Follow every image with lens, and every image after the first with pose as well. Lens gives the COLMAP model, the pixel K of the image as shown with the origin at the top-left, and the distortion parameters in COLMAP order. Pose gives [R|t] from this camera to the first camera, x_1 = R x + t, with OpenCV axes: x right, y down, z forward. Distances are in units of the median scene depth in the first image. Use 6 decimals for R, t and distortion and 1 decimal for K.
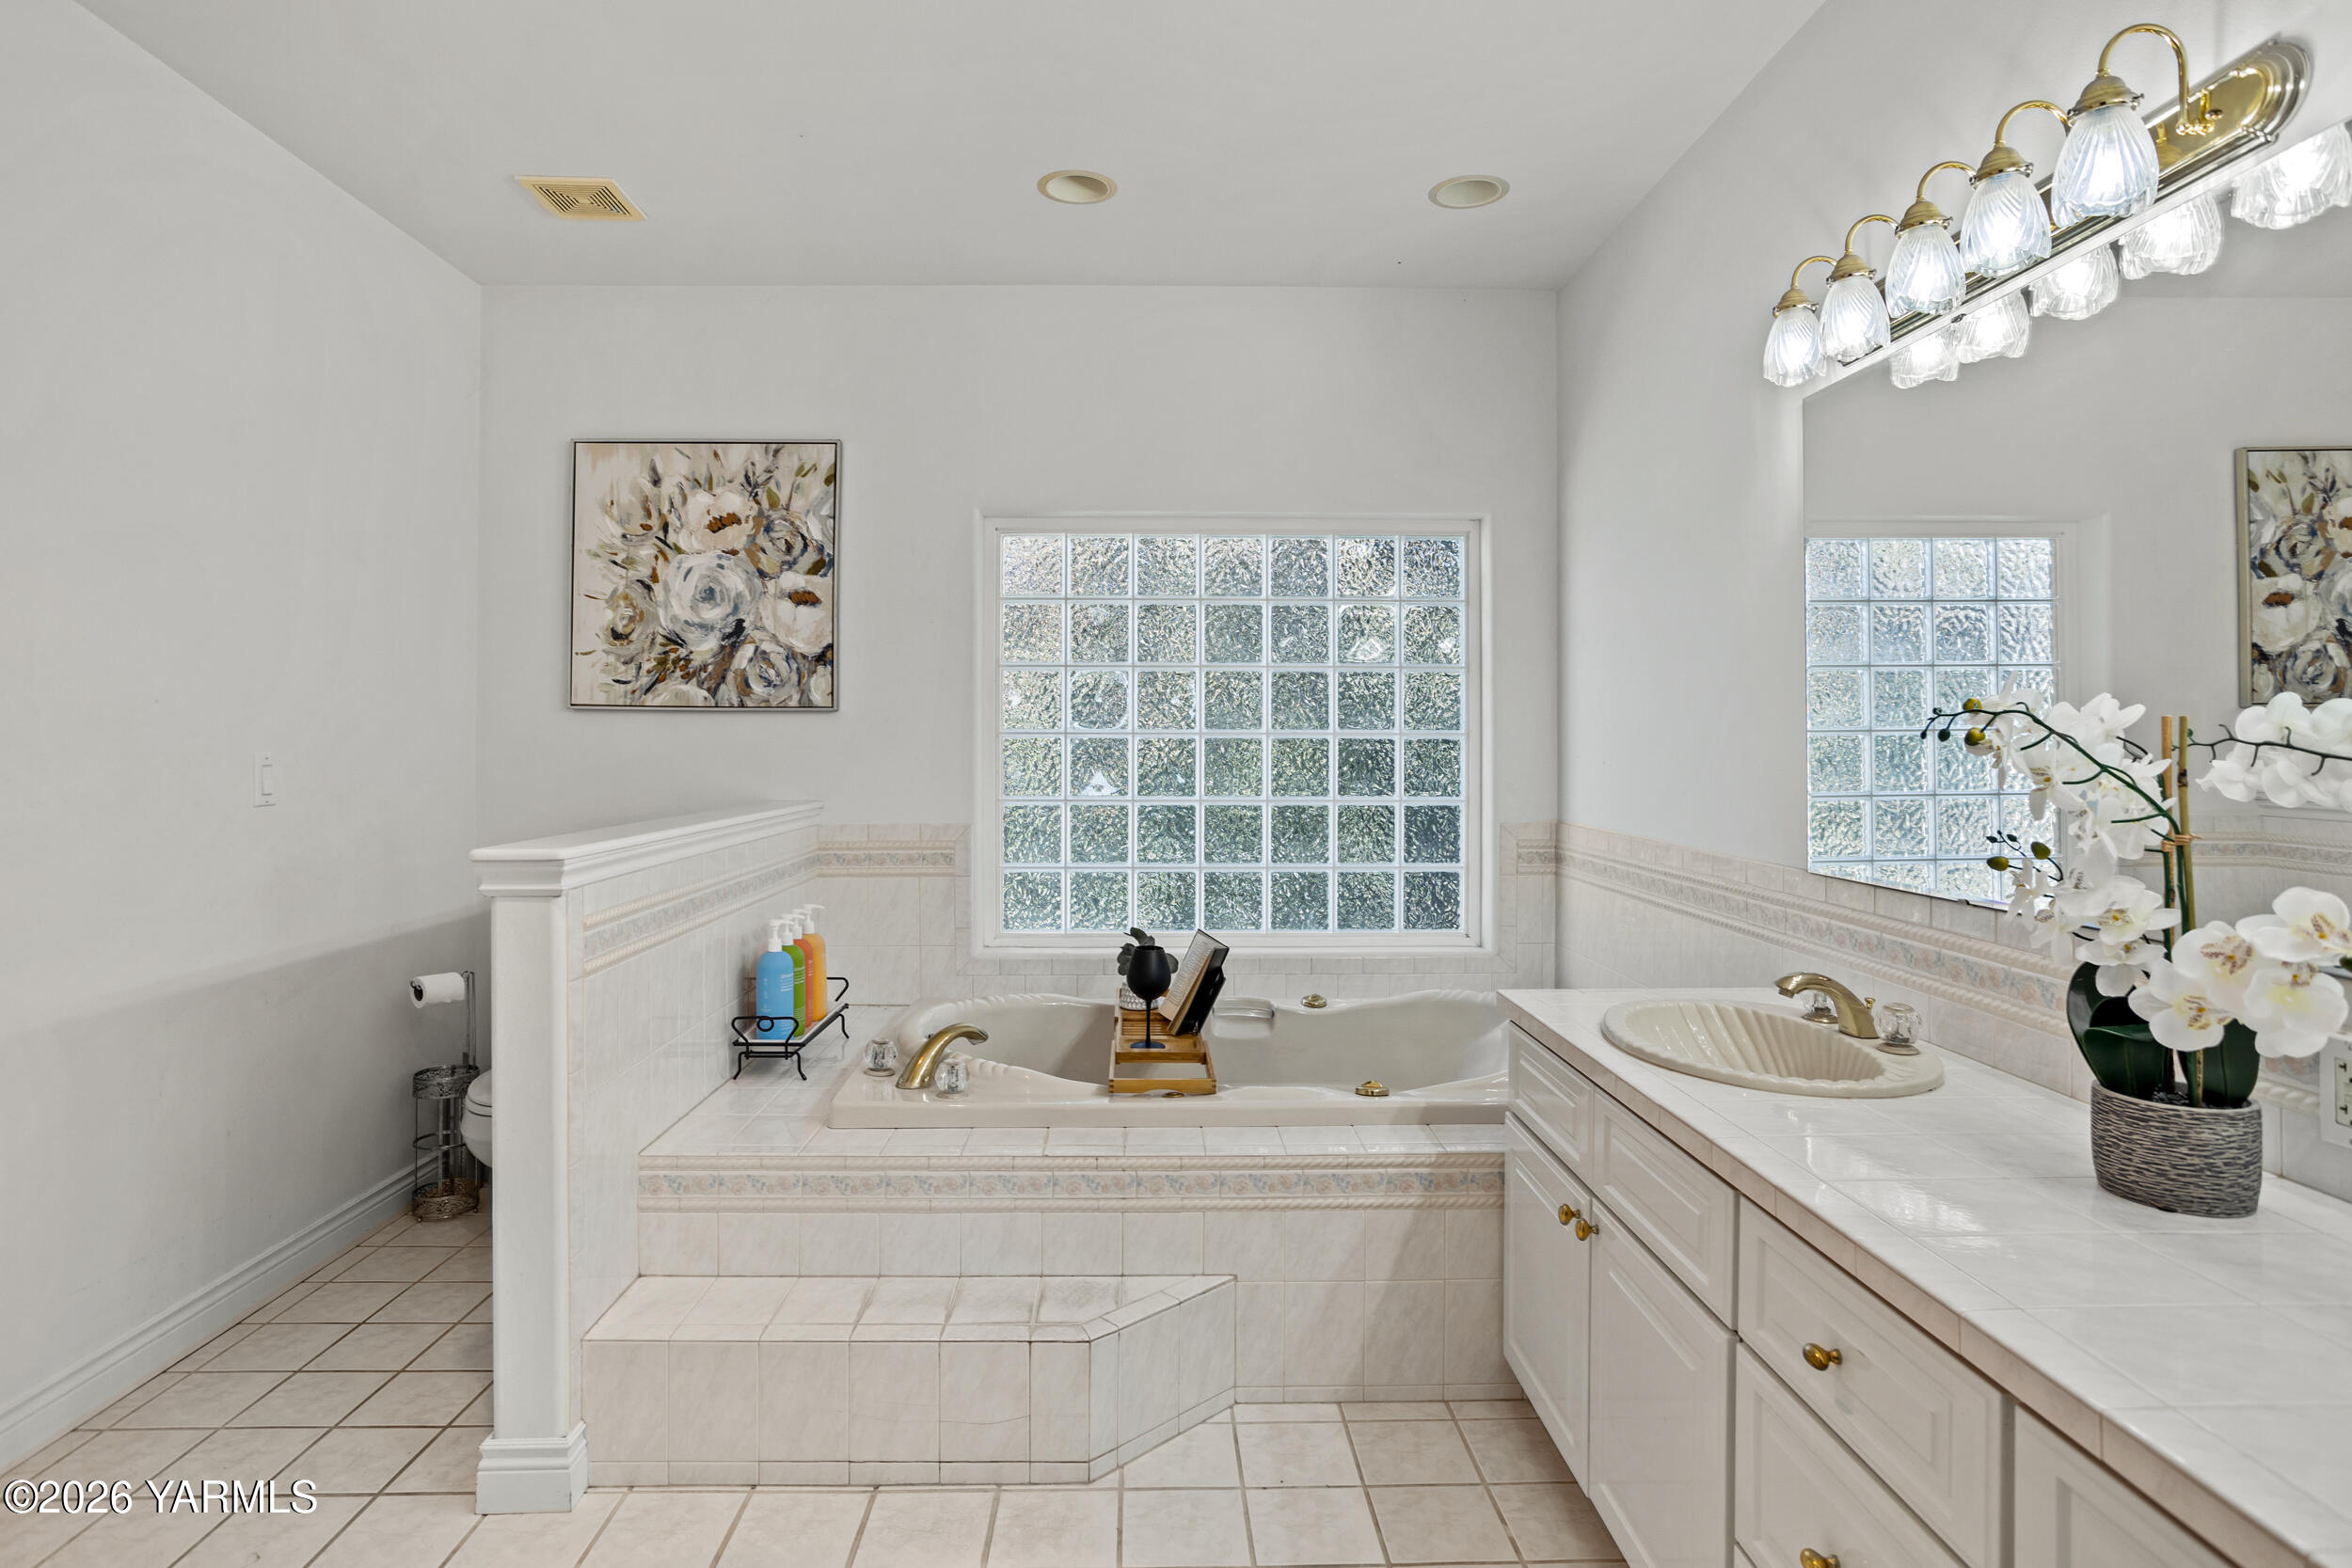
lens RADIAL K [[1324.4, 0, 1183.3], [0, 1324.4, 679.8], [0, 0, 1]] dist [-0.058104, 0.046300]
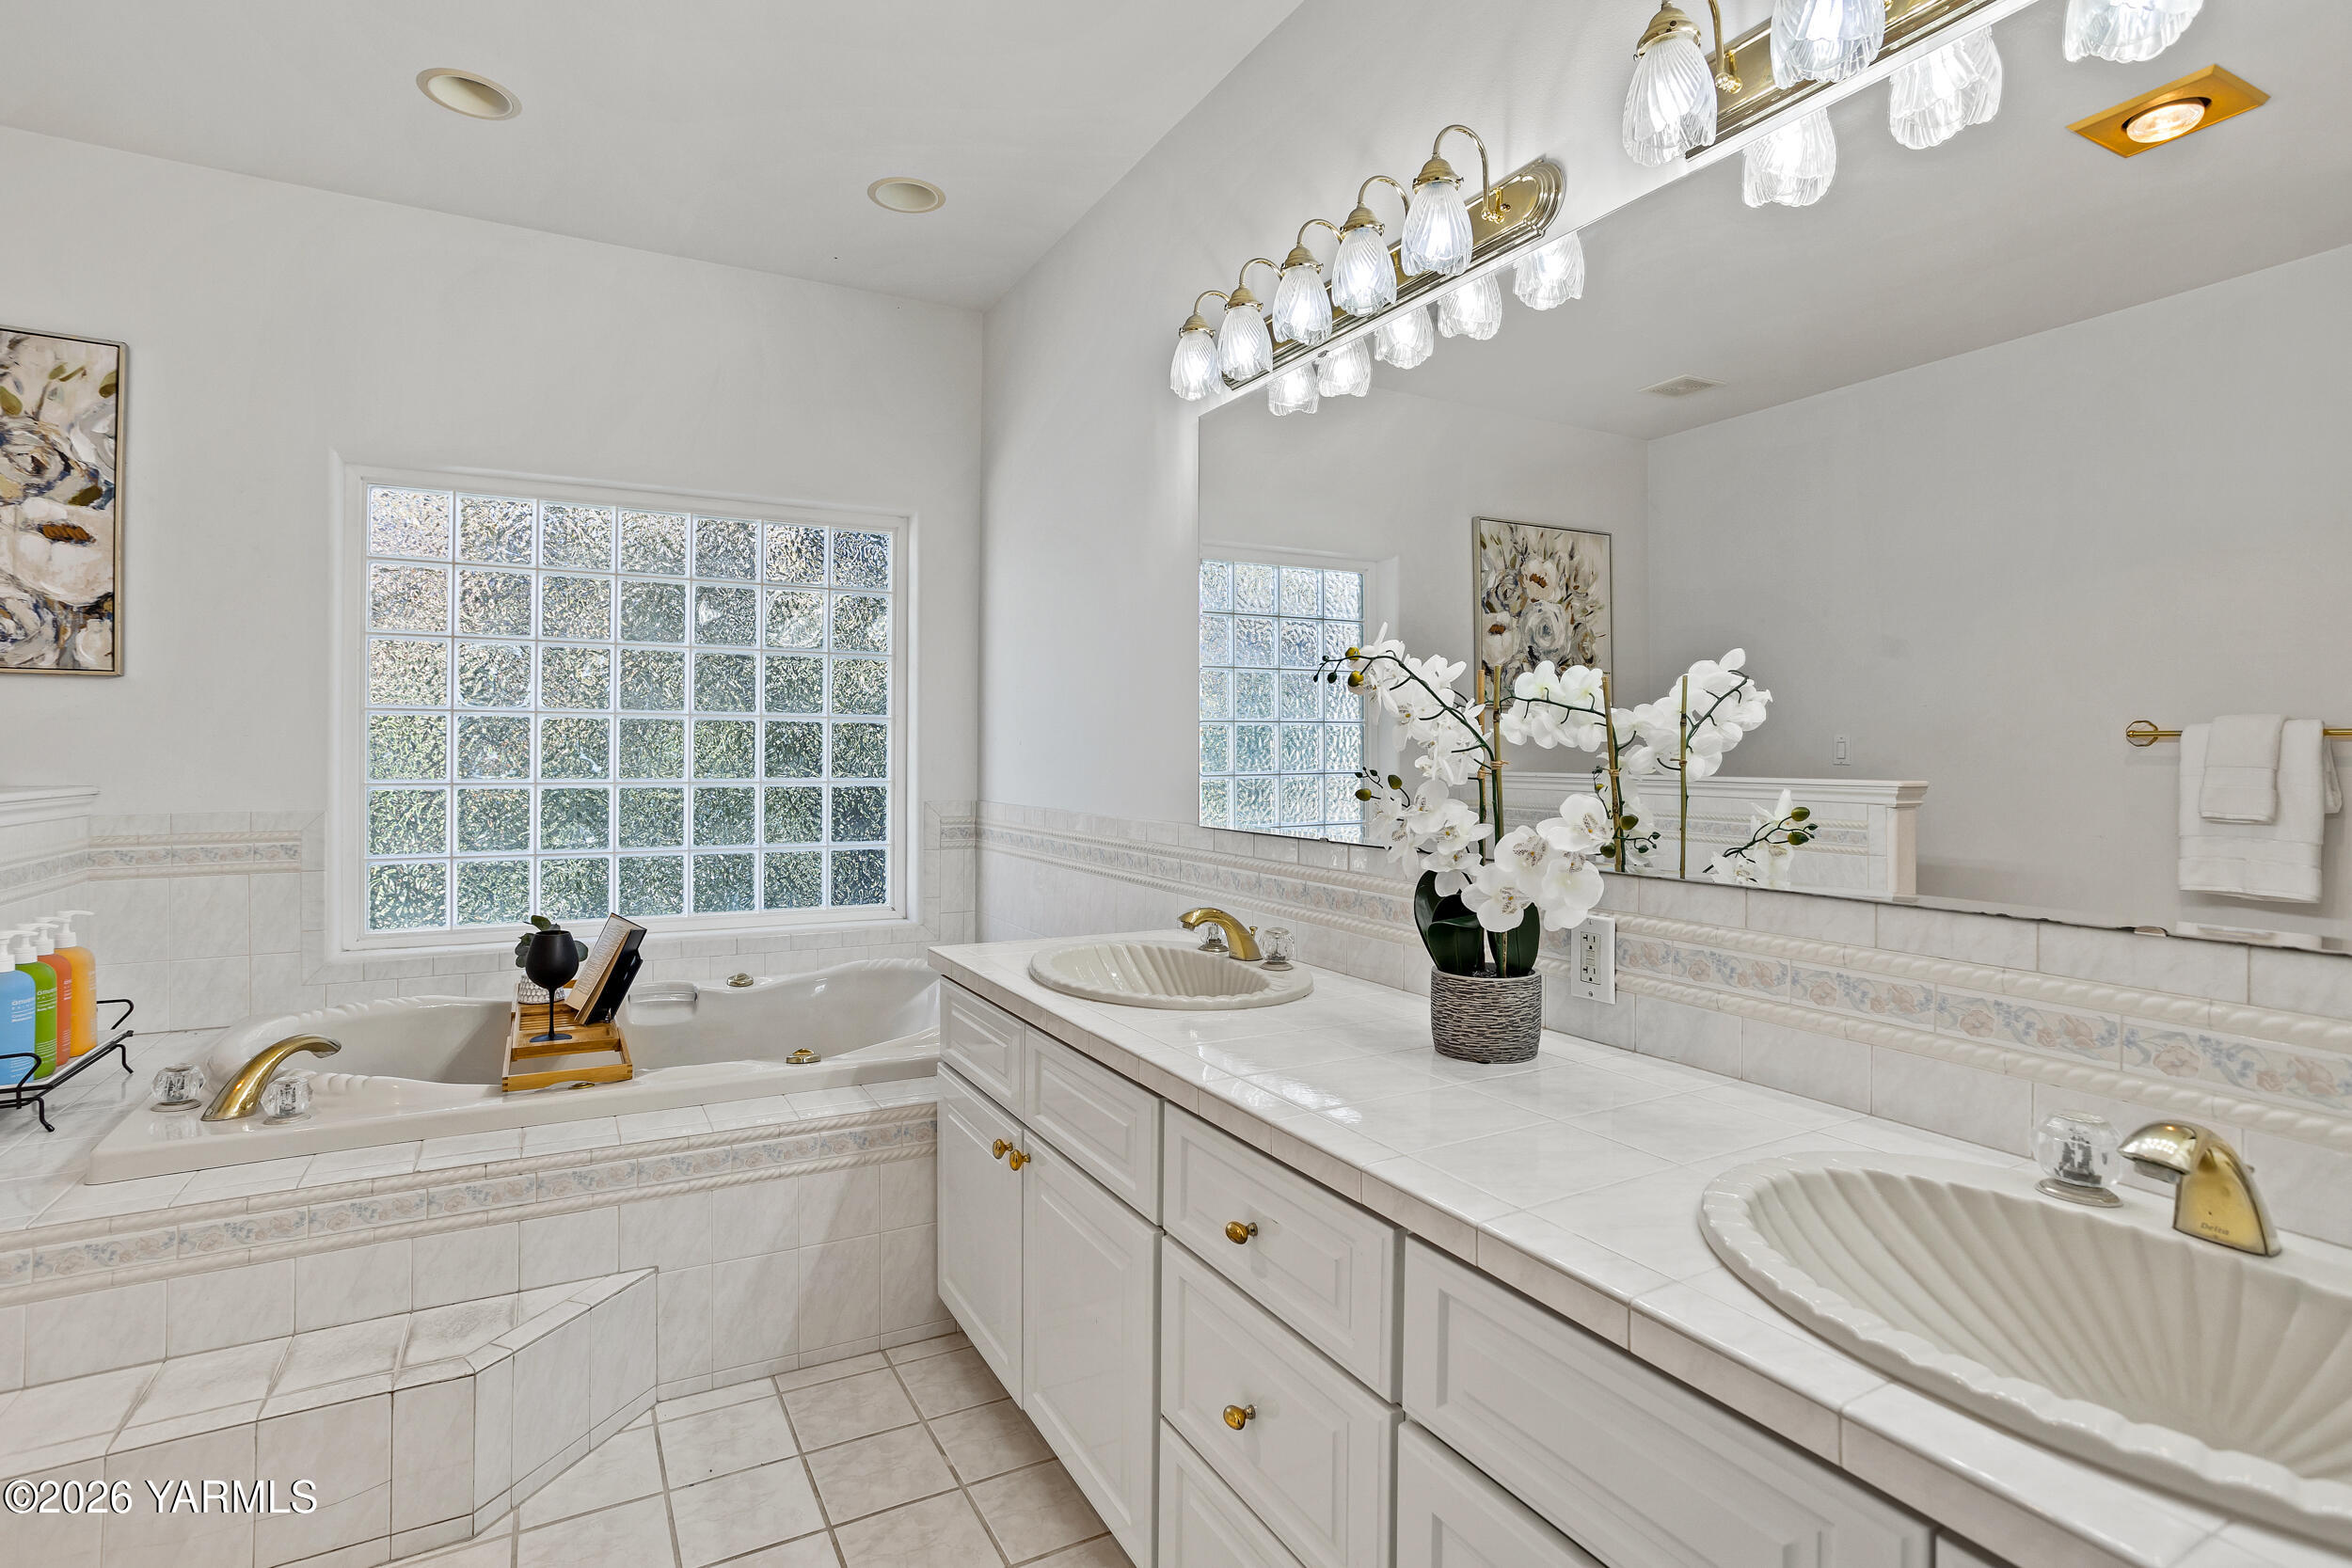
lens RADIAL K [[1155.1, 0, 1184.6], [0, 1155.1, 743.5], [0, 0, 1]] dist [-0.054925, 0.032463]
pose [[0.889825, 0.003944, 0.456285, 0.003928], [-0.013348, 0.999760, 0.017389, 0.055886], [-0.456107, -0.021563, 0.889664, 0.104382]]
